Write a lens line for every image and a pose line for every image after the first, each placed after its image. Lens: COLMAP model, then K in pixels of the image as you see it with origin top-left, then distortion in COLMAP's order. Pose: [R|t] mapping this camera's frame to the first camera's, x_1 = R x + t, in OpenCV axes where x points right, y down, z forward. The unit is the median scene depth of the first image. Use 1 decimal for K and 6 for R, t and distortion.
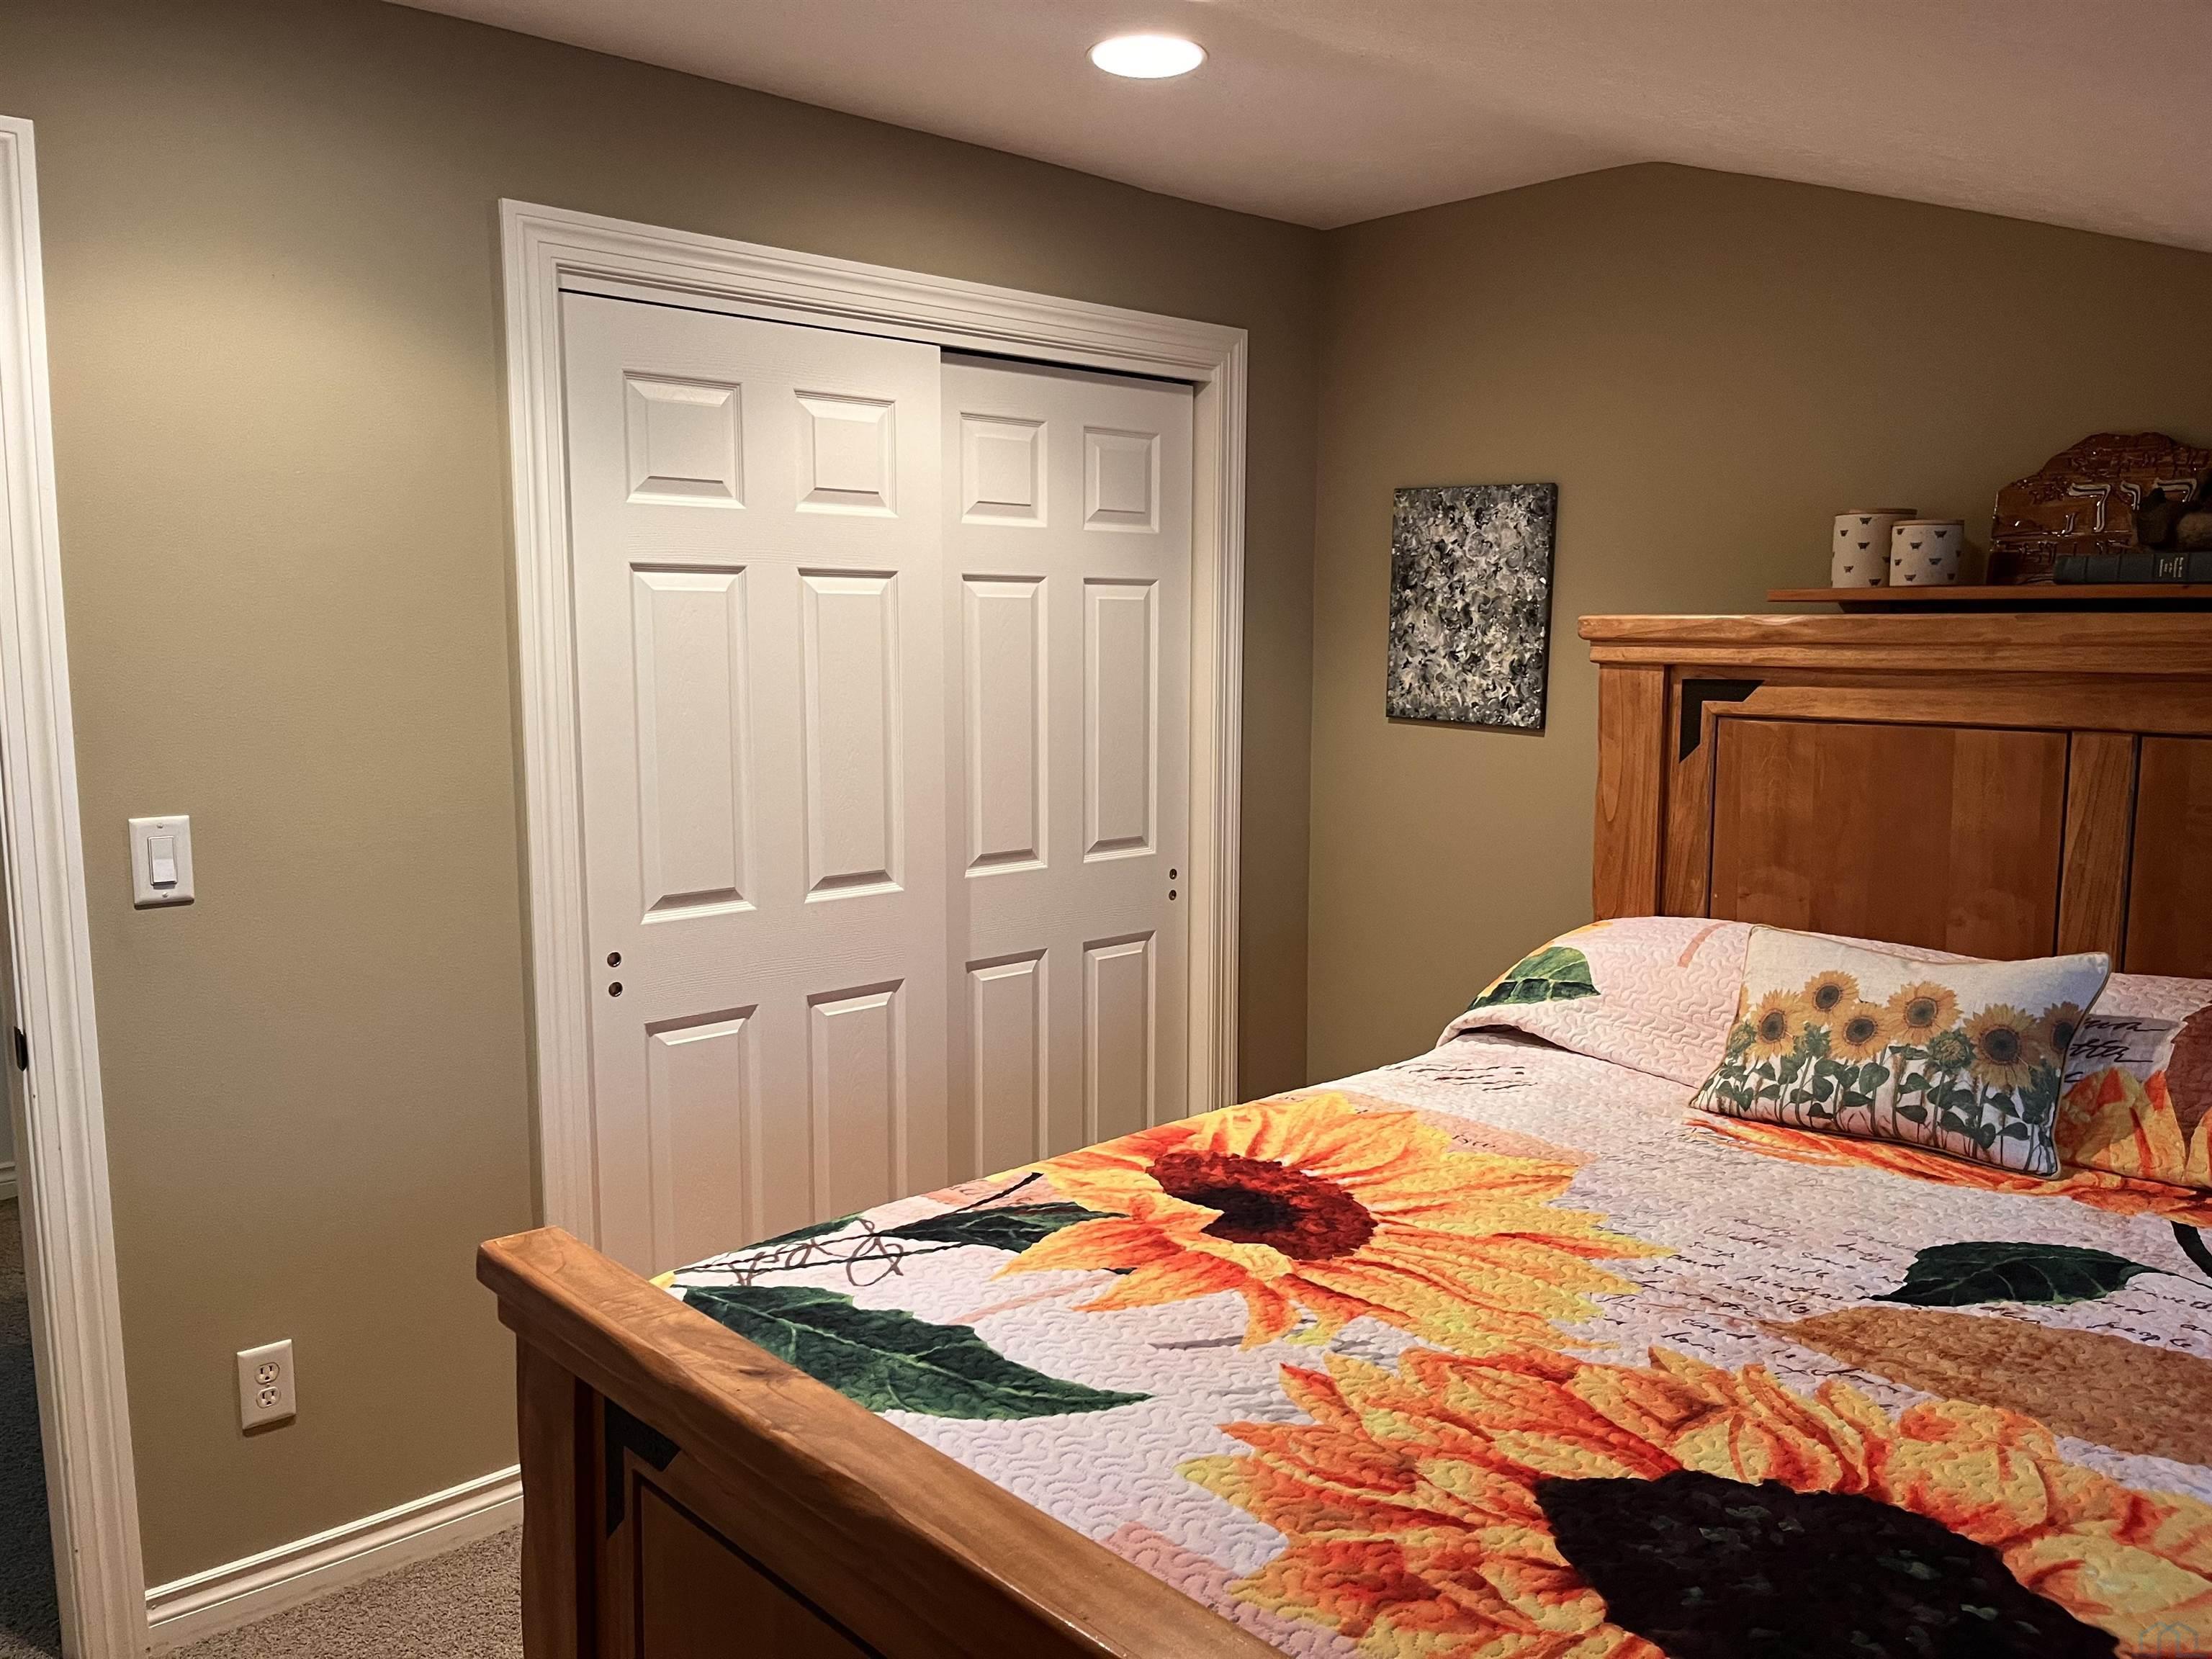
lens RADIAL K [[1696.1, 0, 1119.1], [0, 1696.1, 837.5], [0, 0, 1]] dist [0.054663, -0.085196]
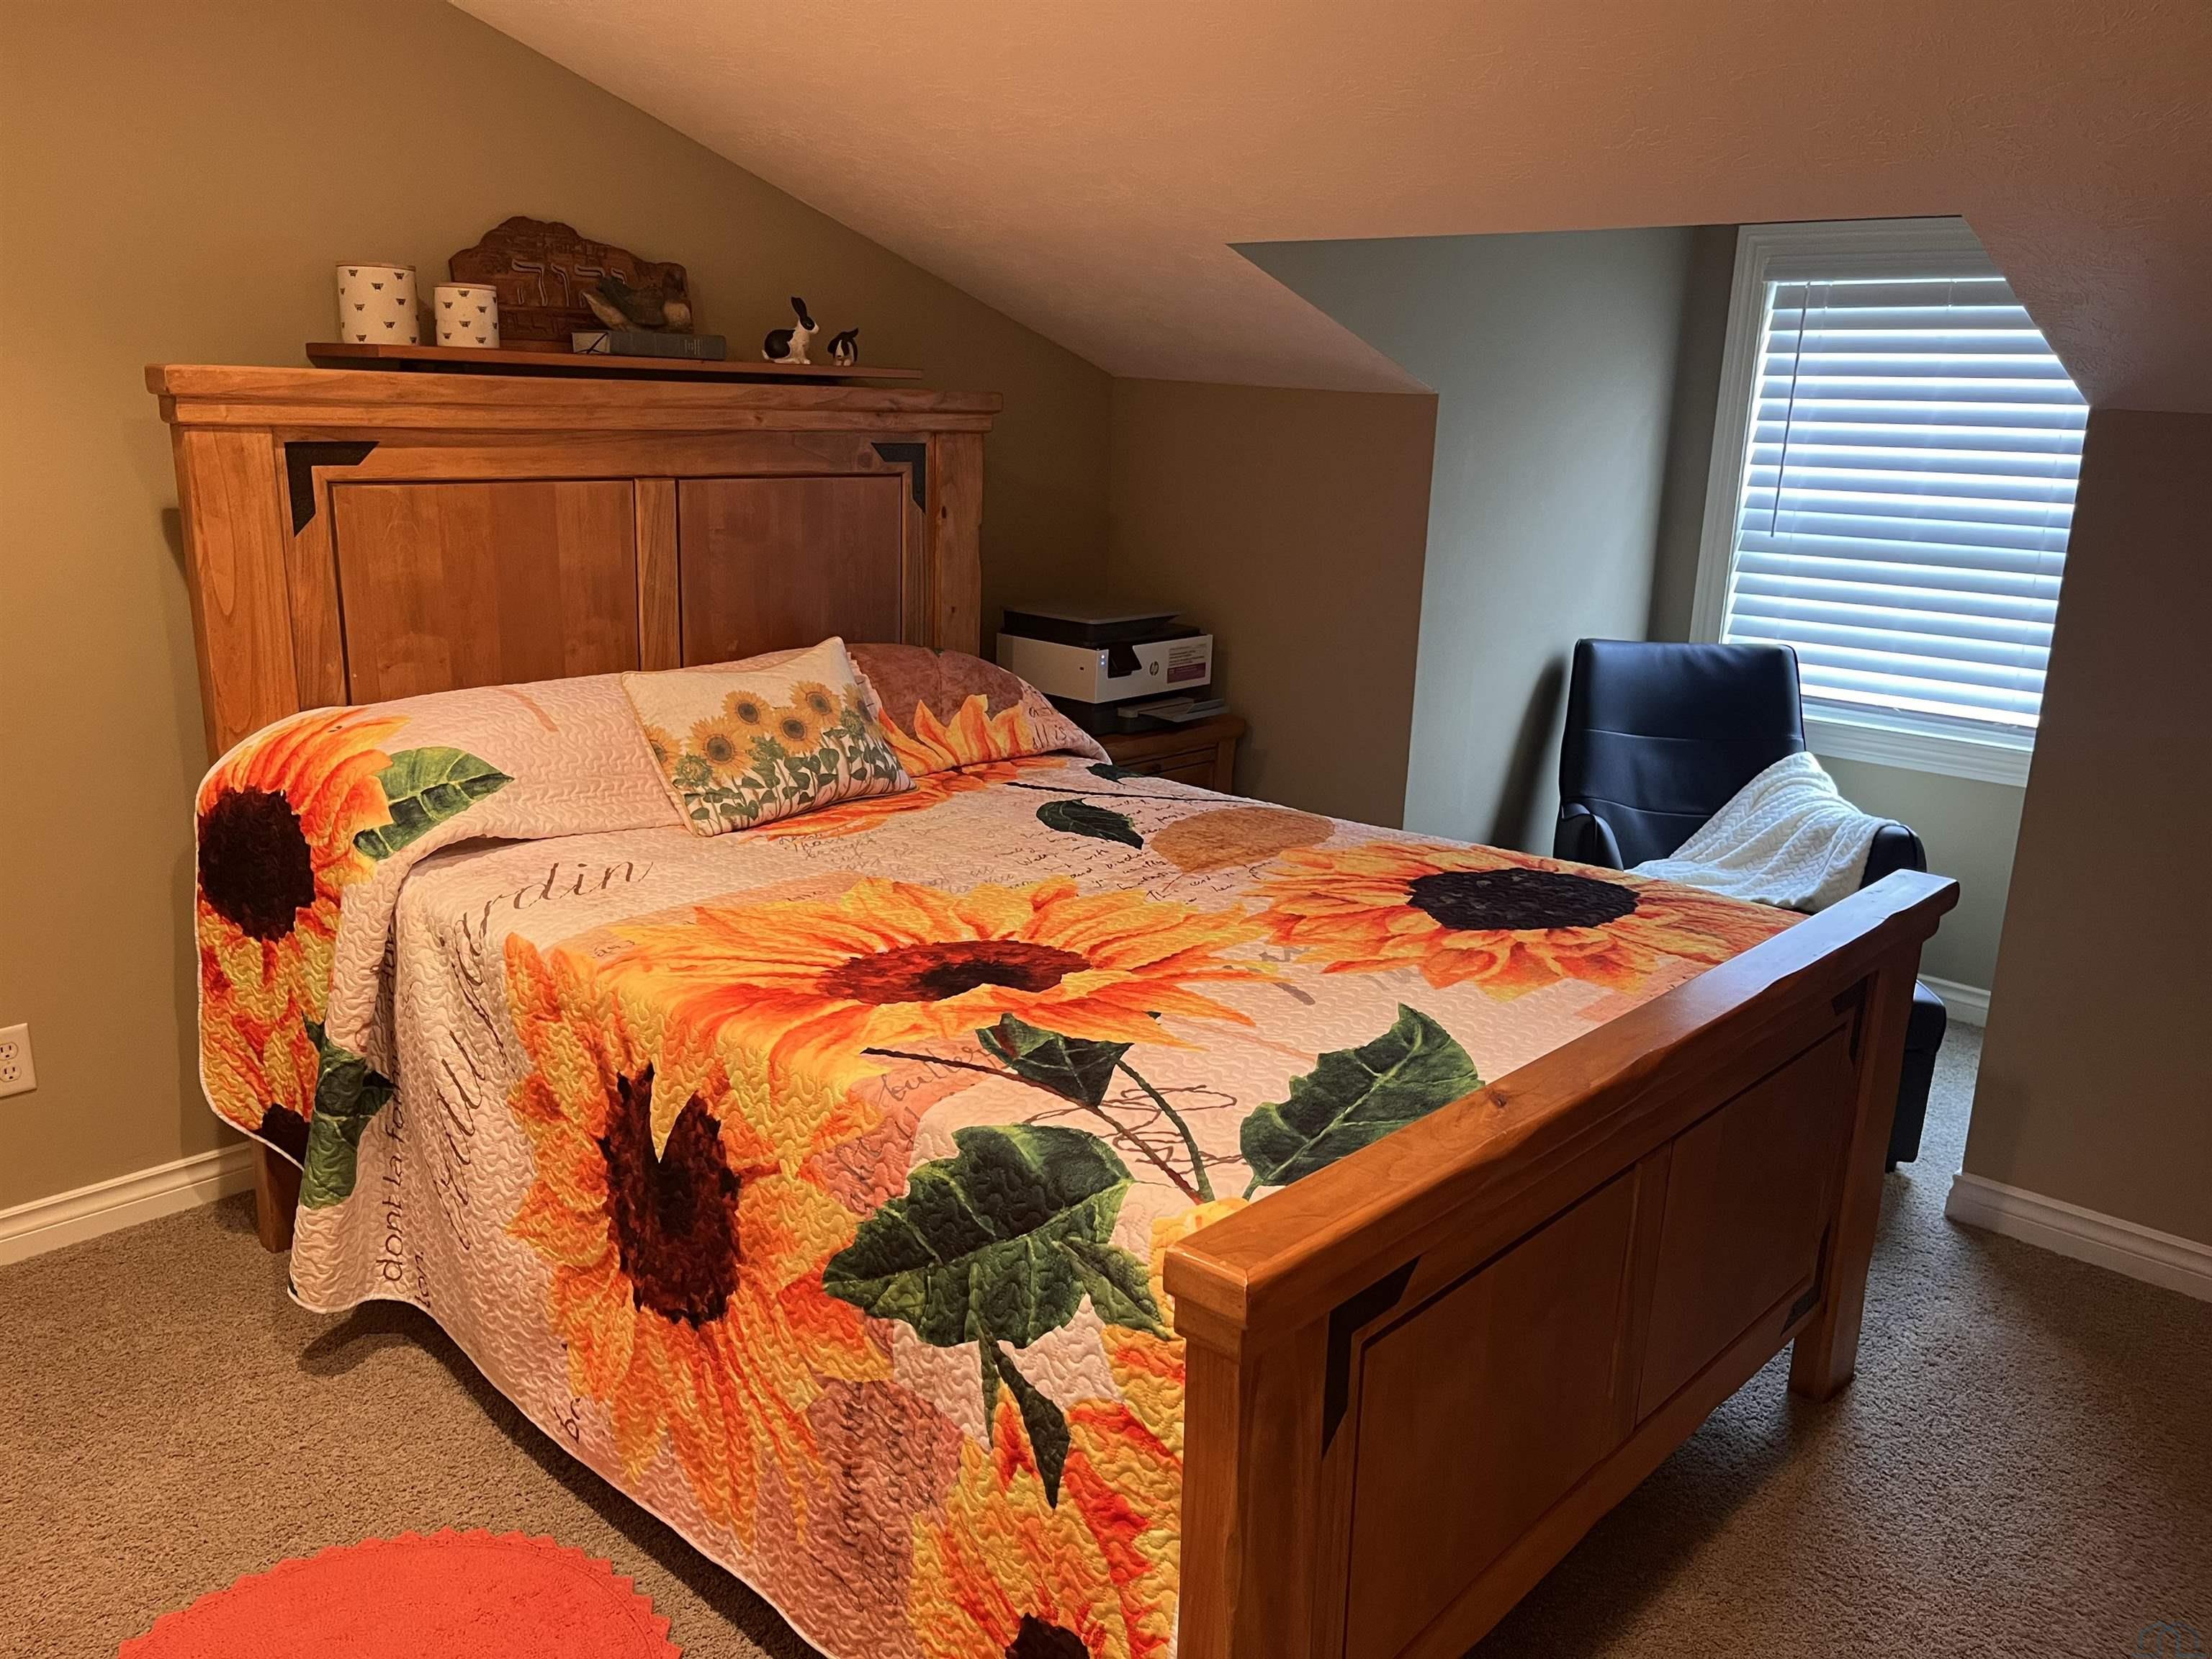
lens RADIAL K [[1696.1, 0, 1107.8], [0, 1696.1, 832.5], [0, 0, 1]] dist [0.054663, -0.085196]
pose [[-0.073469, -0.251175, 0.965150, -0.836080], [0.095338, 0.961564, 0.257499, -0.117299], [-0.992730, 0.110933, -0.046698, 0.870076]]
